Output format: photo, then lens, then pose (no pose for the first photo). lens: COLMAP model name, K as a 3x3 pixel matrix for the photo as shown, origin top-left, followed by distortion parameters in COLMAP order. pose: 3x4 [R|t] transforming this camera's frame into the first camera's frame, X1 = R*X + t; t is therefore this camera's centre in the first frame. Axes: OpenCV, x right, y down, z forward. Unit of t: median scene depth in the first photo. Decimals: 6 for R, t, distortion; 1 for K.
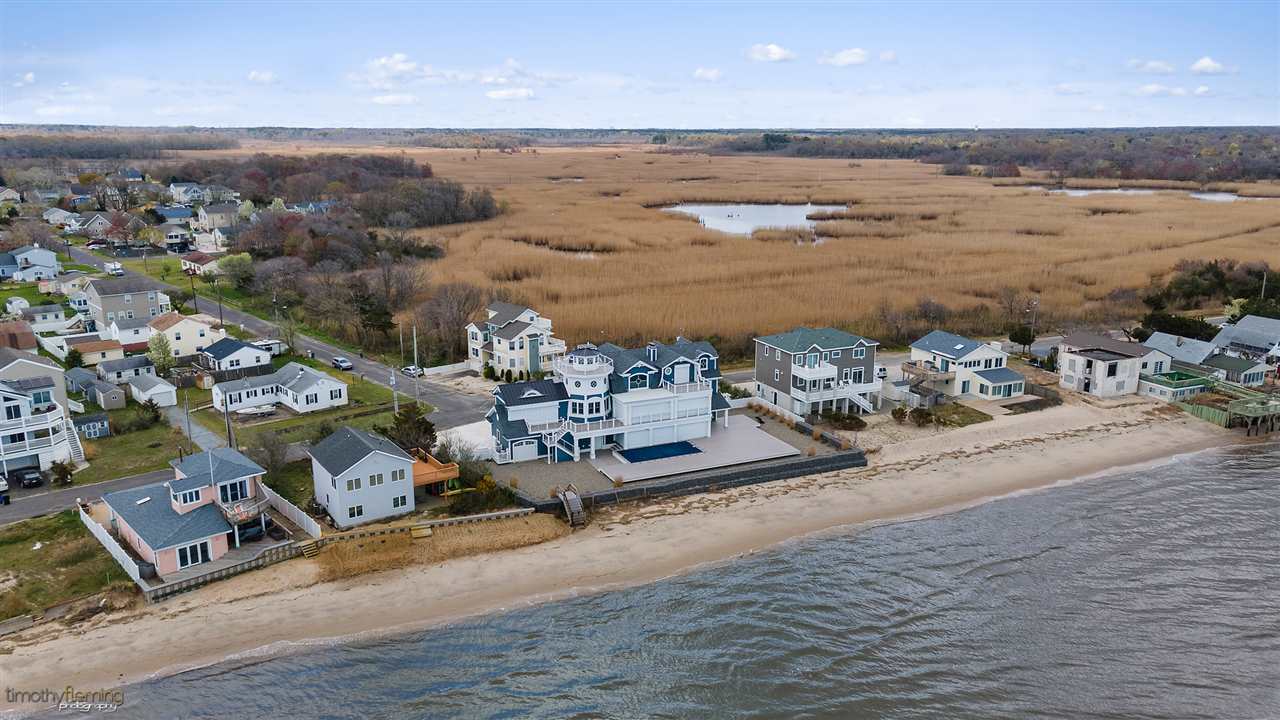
lens RADIAL K [[927.5, 0, 640.0], [0, 927.5, 360.0], [0, 0, 1]] dist [0.032920, 0.004262]
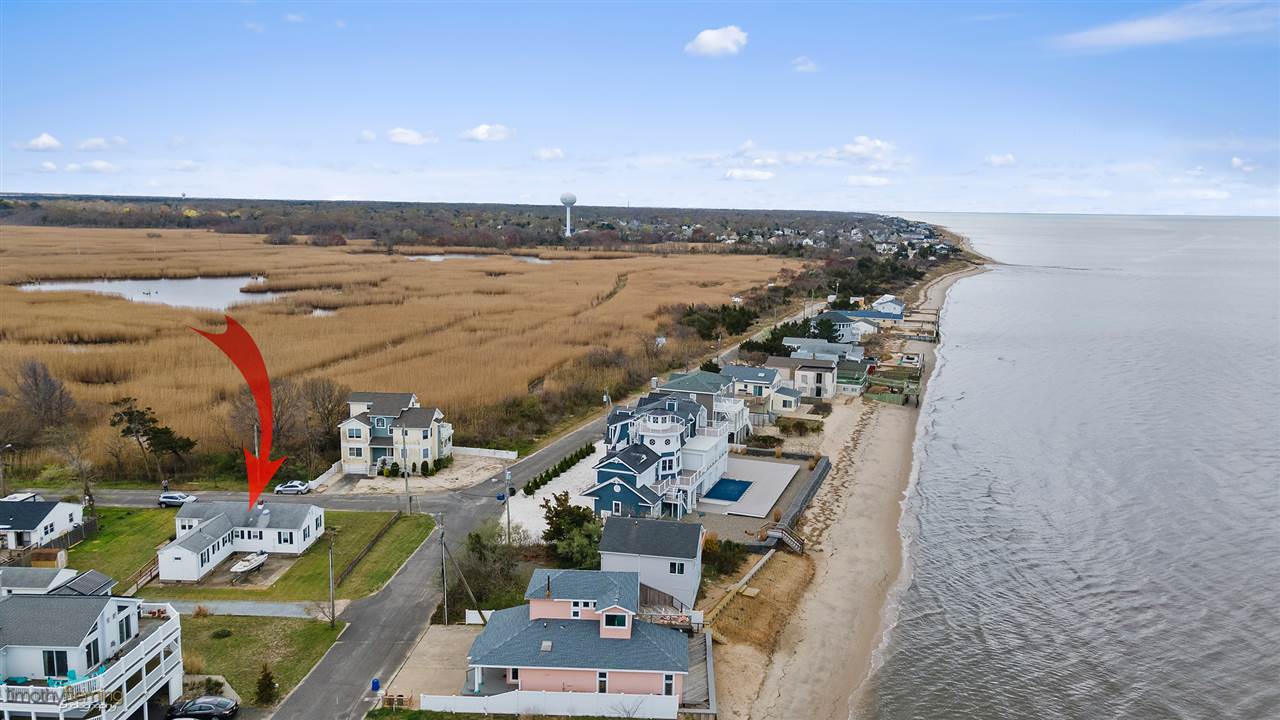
lens RADIAL K [[927.5, 0, 640.0], [0, 927.5, 360.0], [0, 0, 1]] dist [0.032920, 0.004262]
pose [[0.700669, -0.106123, 0.705550, -0.210225], [0.156758, 0.987611, -0.007125, -0.016086], [-0.696053, 0.115593, 0.708624, 0.070048]]
